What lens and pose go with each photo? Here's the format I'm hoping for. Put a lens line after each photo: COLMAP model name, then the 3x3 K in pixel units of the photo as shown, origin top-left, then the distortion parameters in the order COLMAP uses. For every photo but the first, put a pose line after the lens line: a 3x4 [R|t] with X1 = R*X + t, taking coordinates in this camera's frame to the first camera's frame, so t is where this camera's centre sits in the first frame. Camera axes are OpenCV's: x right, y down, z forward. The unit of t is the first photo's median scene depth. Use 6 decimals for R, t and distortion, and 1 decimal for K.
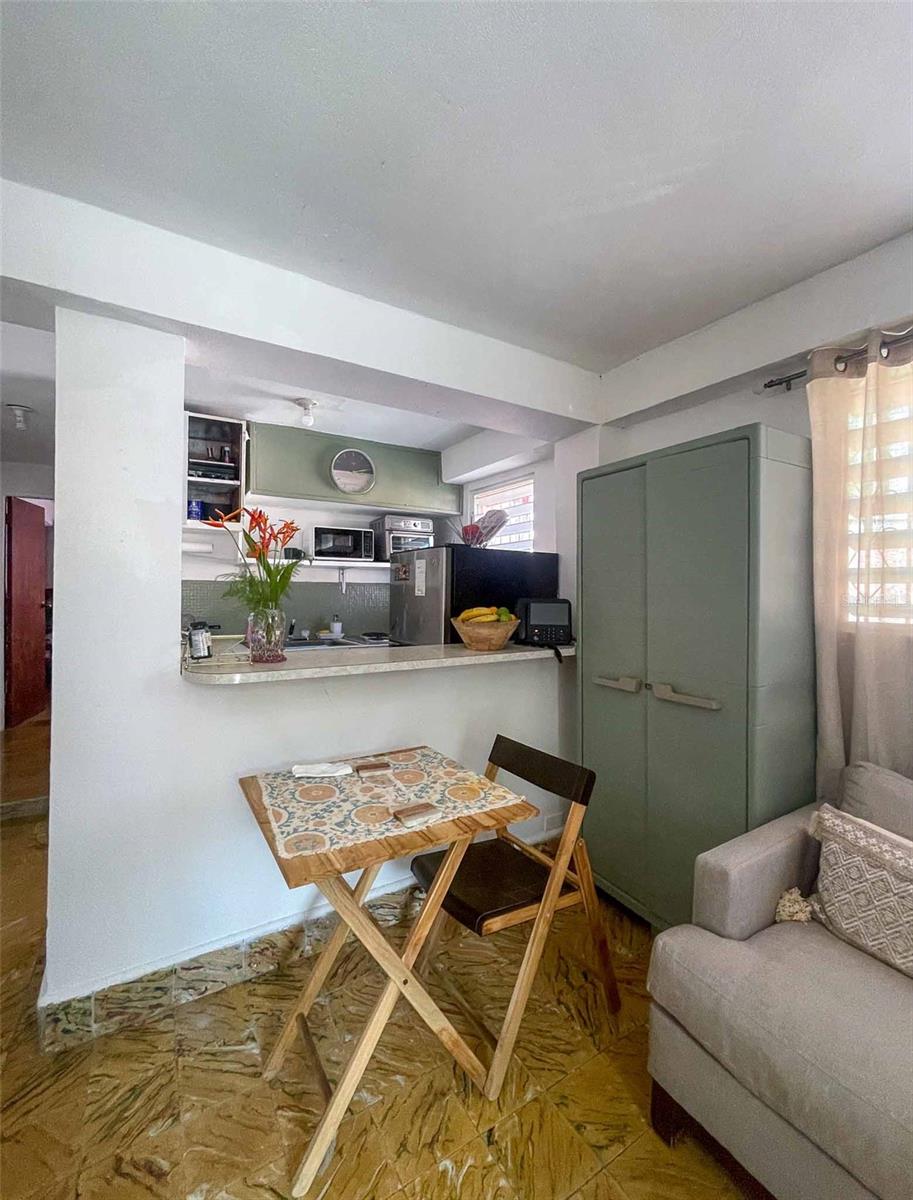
lens RADIAL K [[508.0, 0, 457.9], [0, 508.0, 591.3], [0, 0, 1]] dist [-0.001207, -0.000131]
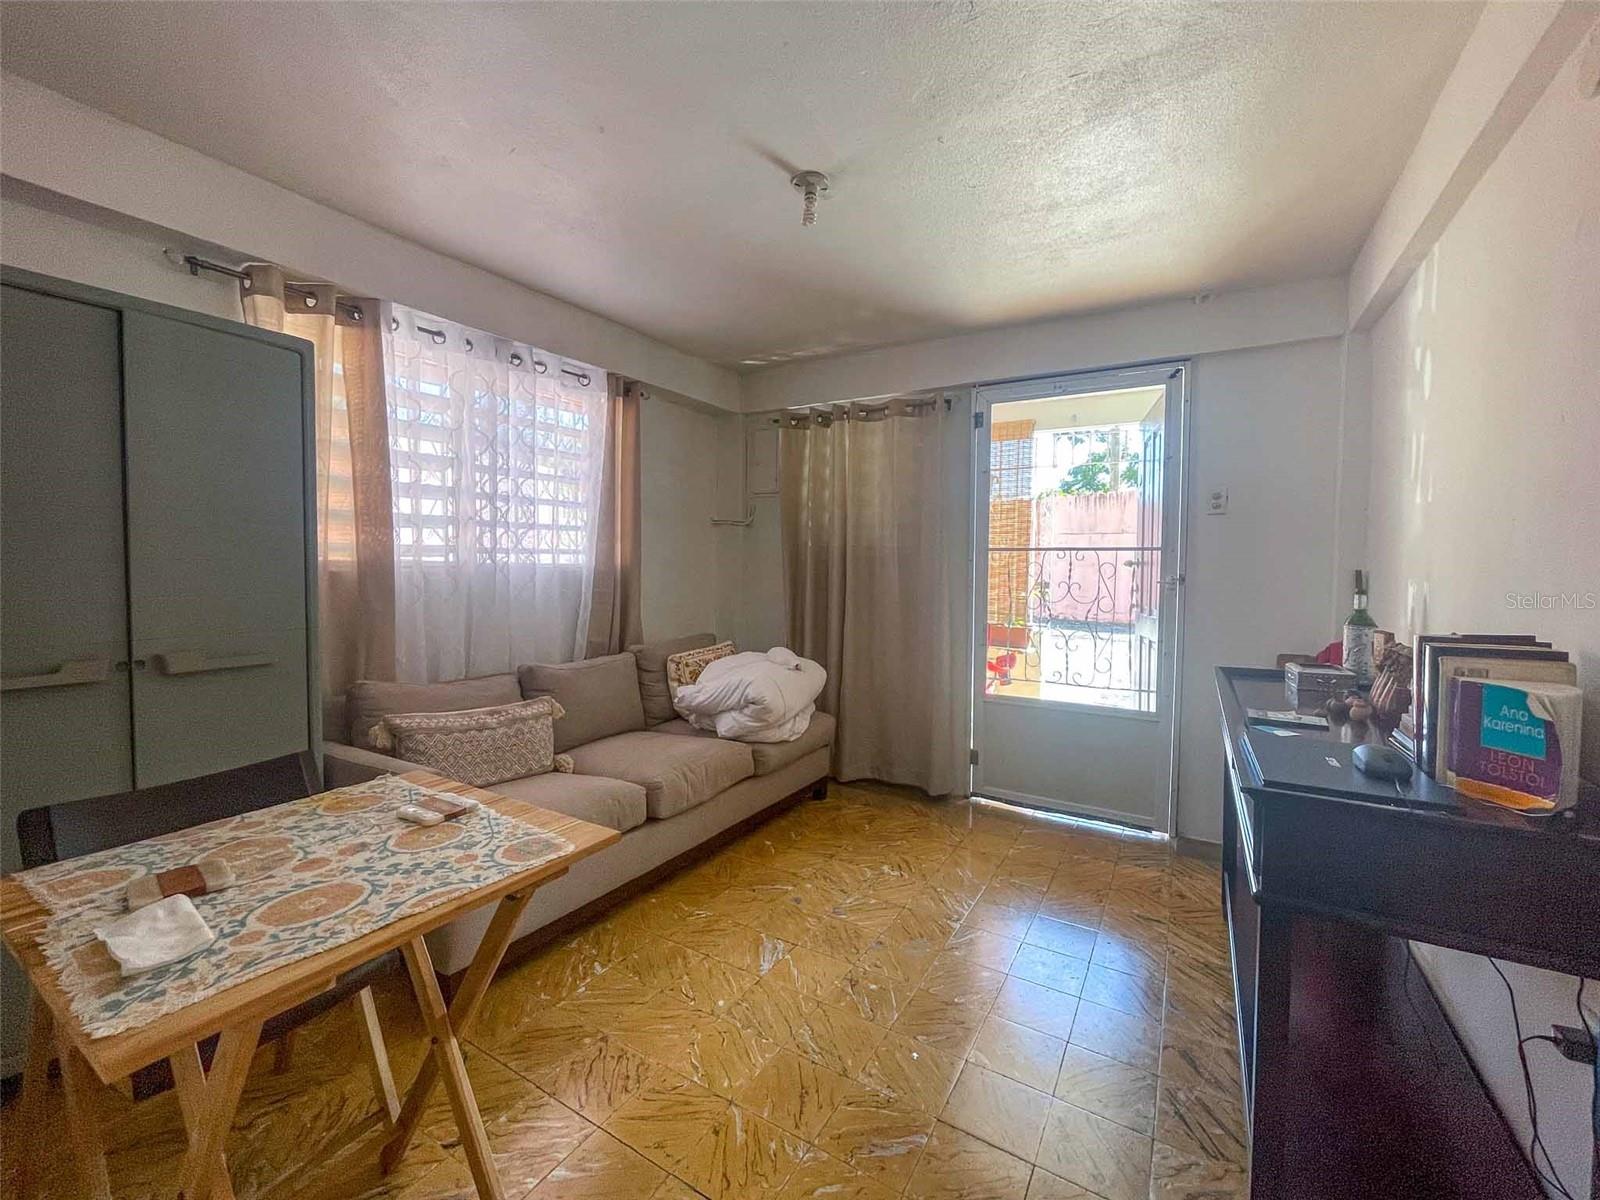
lens RADIAL K [[653.3, 0, 800.4], [0, 653.3, 592.4], [0, 0, 1]] dist [-0.000662, -0.000060]
pose [[-0.457090, -0.047387, 0.888157, -1.064464], [-0.007441, 0.998748, 0.049458, 0.066816], [-0.889389, 0.015998, -0.456870, 0.891979]]
